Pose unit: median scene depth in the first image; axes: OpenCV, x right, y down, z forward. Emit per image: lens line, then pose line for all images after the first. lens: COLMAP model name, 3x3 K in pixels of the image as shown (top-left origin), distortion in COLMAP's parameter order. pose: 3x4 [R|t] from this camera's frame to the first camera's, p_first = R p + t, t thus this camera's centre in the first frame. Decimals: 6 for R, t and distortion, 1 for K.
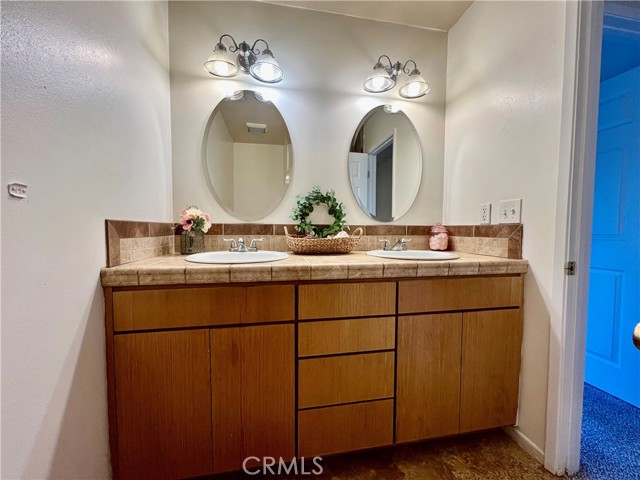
lens RADIAL K [[255.3, 0, 319.7], [0, 255.3, 242.5], [0, 0, 1]] dist [-0.000953, 0.000205]
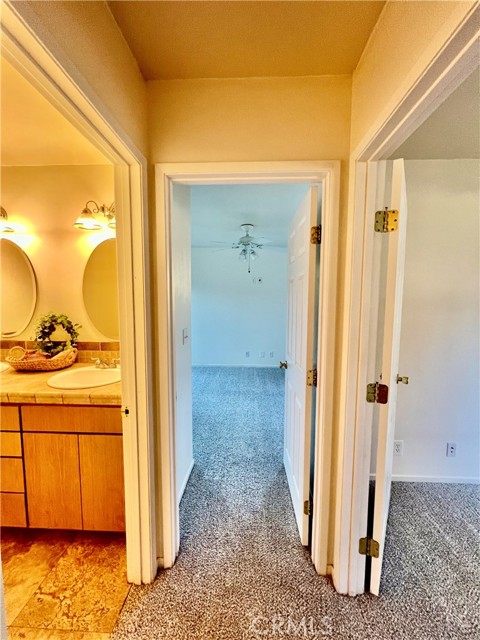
lens RADIAL K [[255.3, 0, 240.0], [0, 255.3, 320.0], [0, 0, 1]] dist [-0.000953, 0.000205]
pose [[0.972613, 0.021149, -0.231468, 1.622921], [-0.012017, 0.999095, 0.040791, -0.338389], [0.232121, -0.036892, 0.971987, 0.018251]]
